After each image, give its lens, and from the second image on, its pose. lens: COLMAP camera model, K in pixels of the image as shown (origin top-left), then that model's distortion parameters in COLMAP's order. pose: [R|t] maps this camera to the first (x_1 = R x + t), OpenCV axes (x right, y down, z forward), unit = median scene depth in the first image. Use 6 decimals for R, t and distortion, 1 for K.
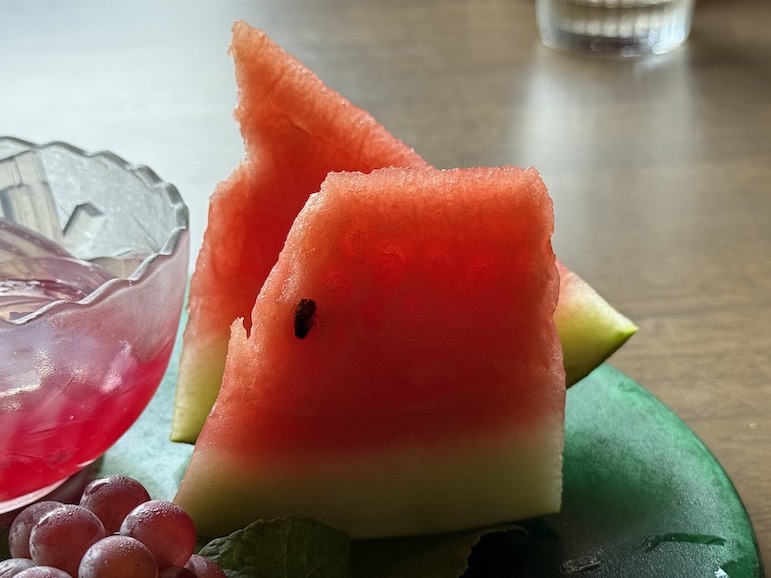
lens RADIAL K [[1249.4, 0, 397.8], [0, 1249.4, 312.7], [0, 0, 1]] dist [0.074814, 0.000000]
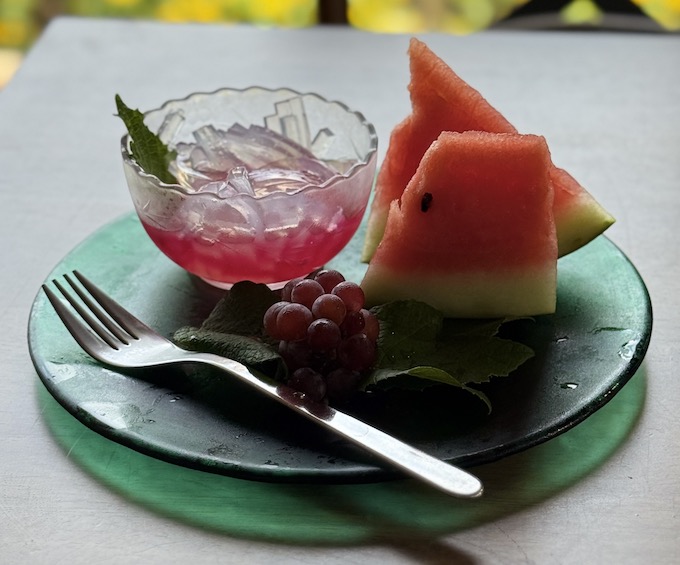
lens RADIAL K [[1176.5, 0, 338.7], [0, 1176.5, 283.3], [0, 0, 1]] dist [0.215629, 0.000000]
pose [[0.972692, 0.090312, -0.213808, 0.181966], [-0.072548, 0.993338, 0.089536, -0.022609], [0.220470, -0.071580, 0.972764, -0.786457]]
